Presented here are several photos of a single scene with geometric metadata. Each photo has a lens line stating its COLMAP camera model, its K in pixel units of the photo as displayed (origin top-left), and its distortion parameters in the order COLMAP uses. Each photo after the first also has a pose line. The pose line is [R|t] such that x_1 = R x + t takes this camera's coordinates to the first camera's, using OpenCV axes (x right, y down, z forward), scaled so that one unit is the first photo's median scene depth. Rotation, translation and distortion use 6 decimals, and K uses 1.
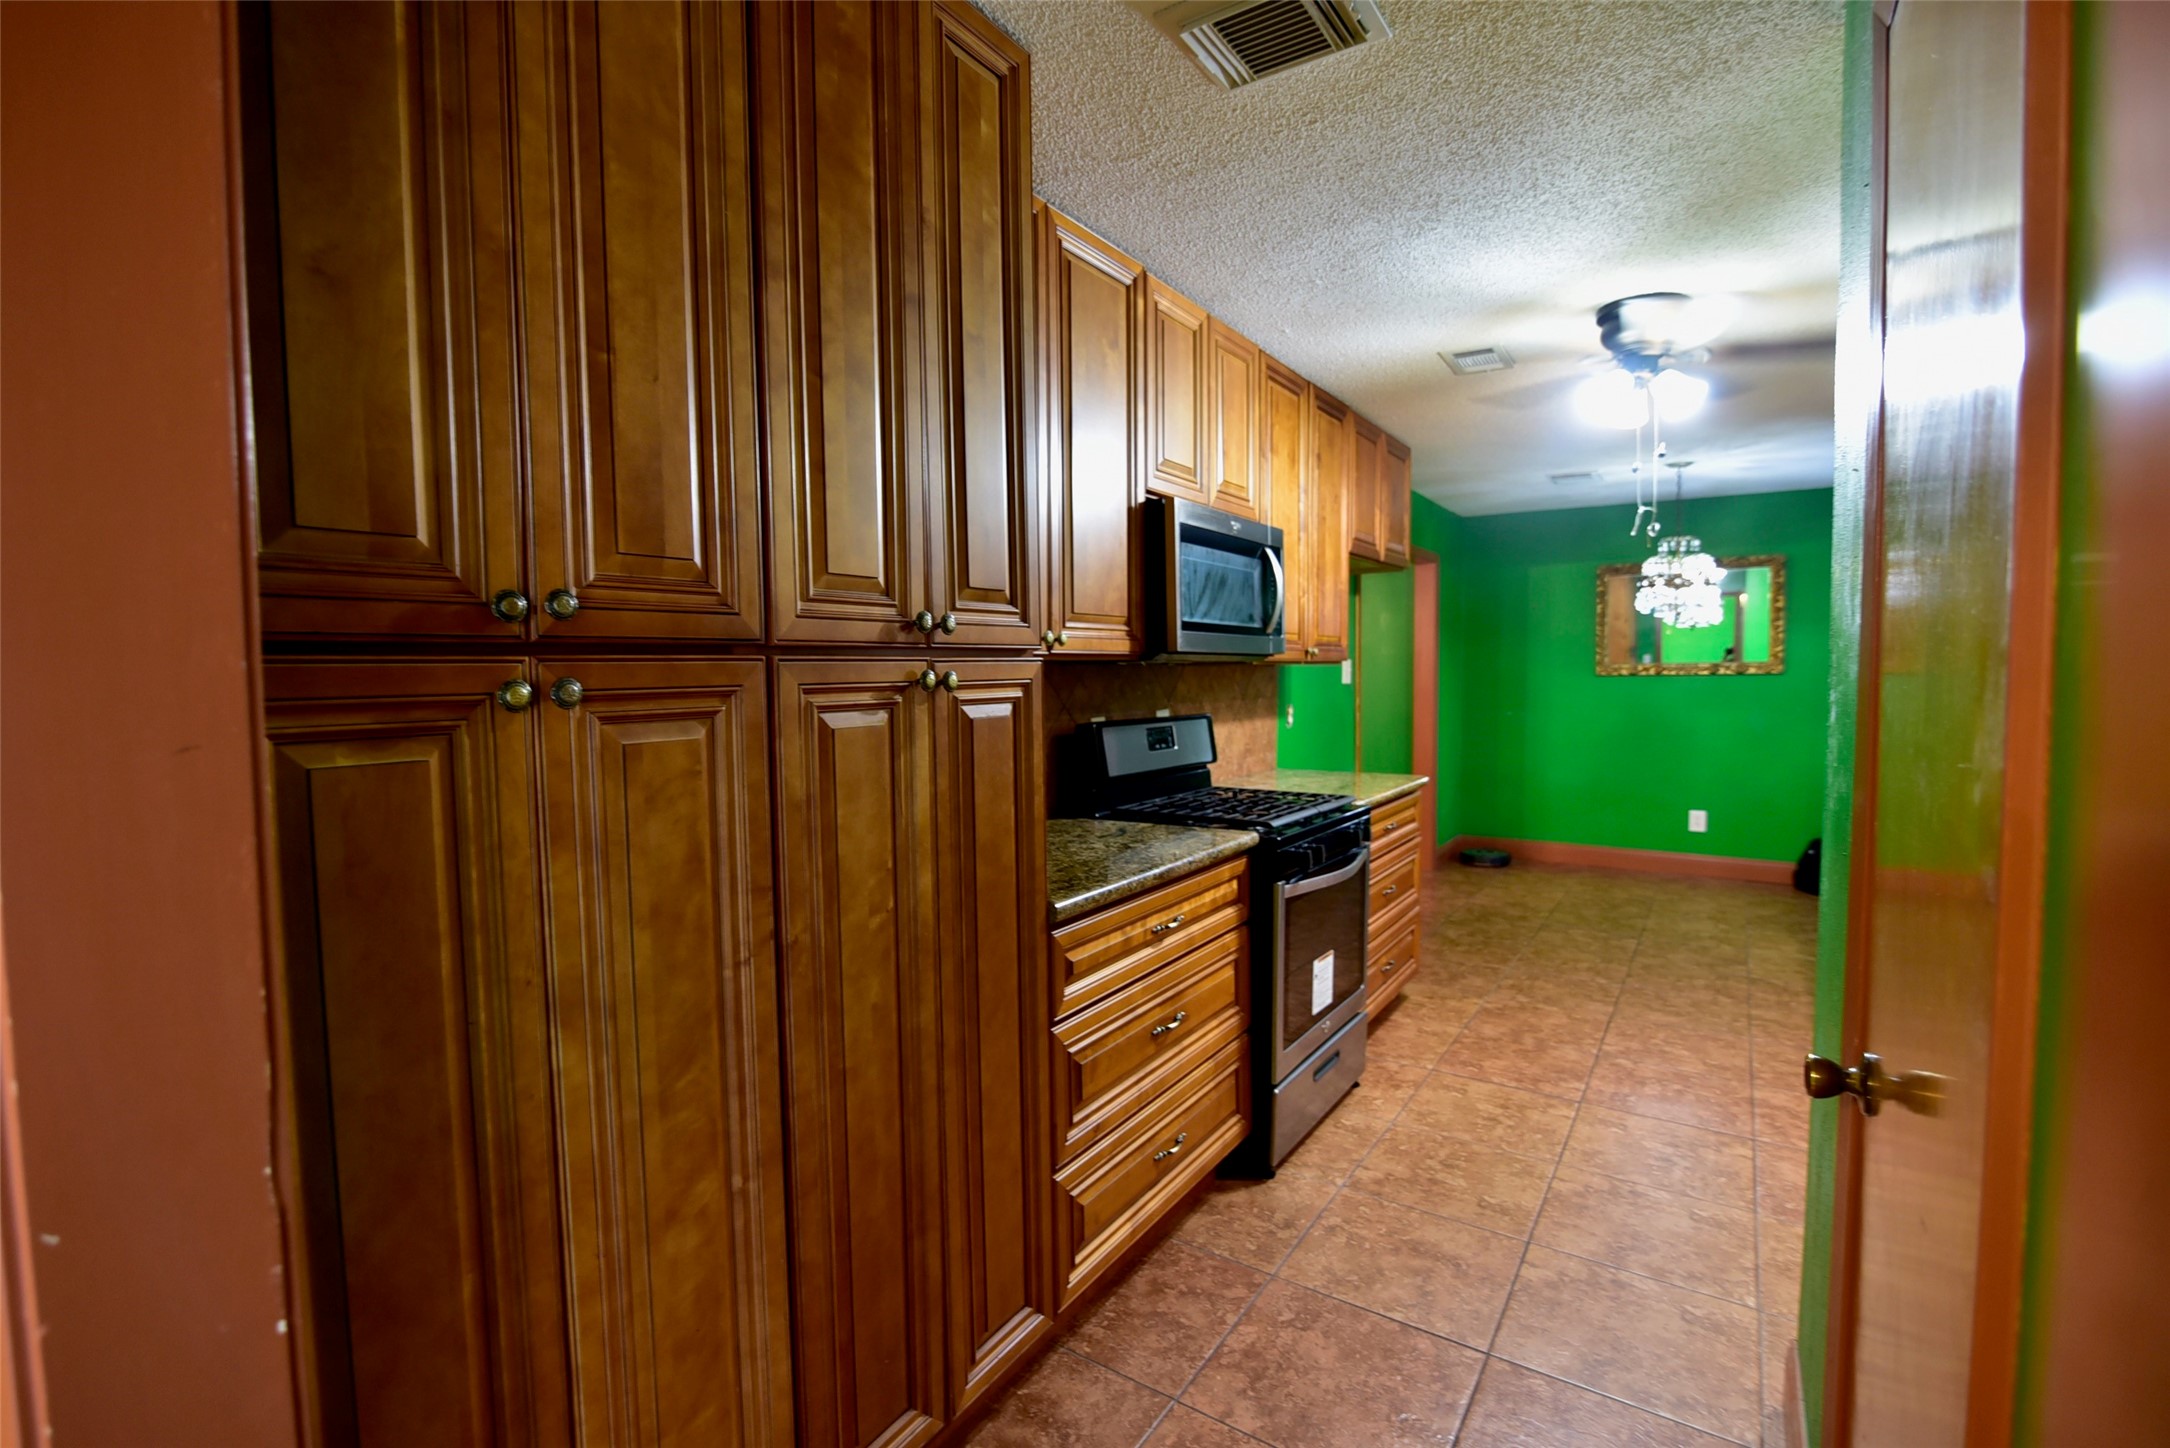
lens RADIAL K [[977.0, 0, 1076.9], [0, 977.0, 740.8], [0, 0, 1]] dist [-0.022060, 0.001939]
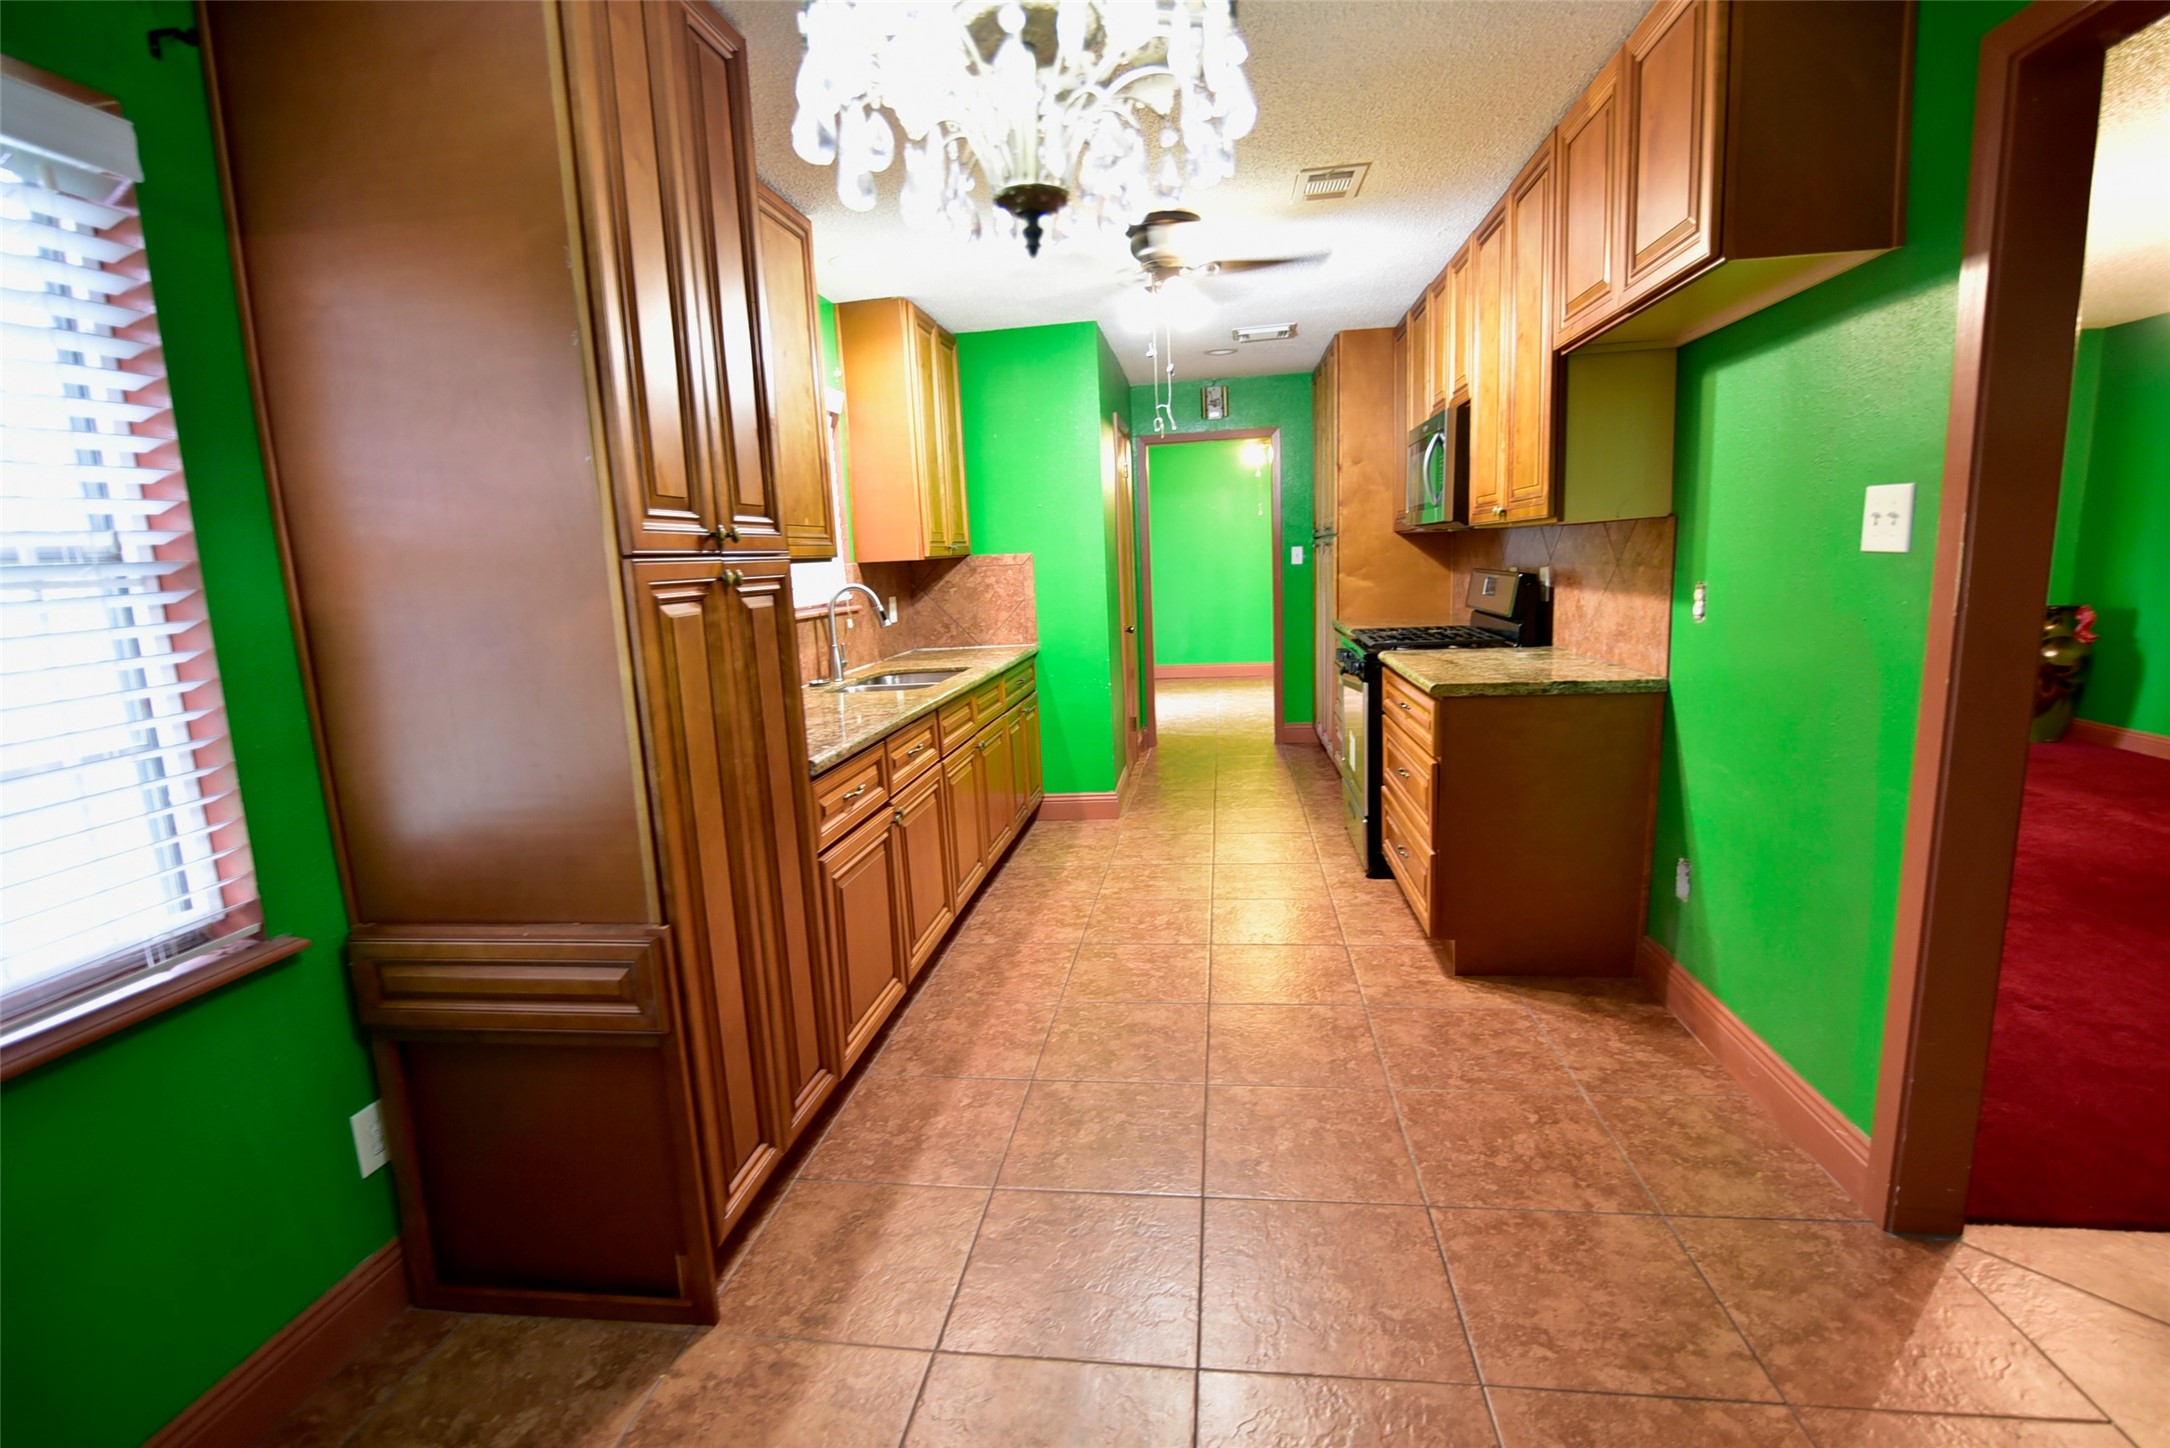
lens RADIAL K [[977.0, 0, 1079.7], [0, 977.0, 725.2], [0, 0, 1]] dist [-0.022060, 0.001939]
pose [[-0.896424, 0.119518, -0.426779, 0.893678], [0.017961, 0.971958, 0.234468, -0.107325], [0.442834, 0.202517, -0.873433, 1.494957]]
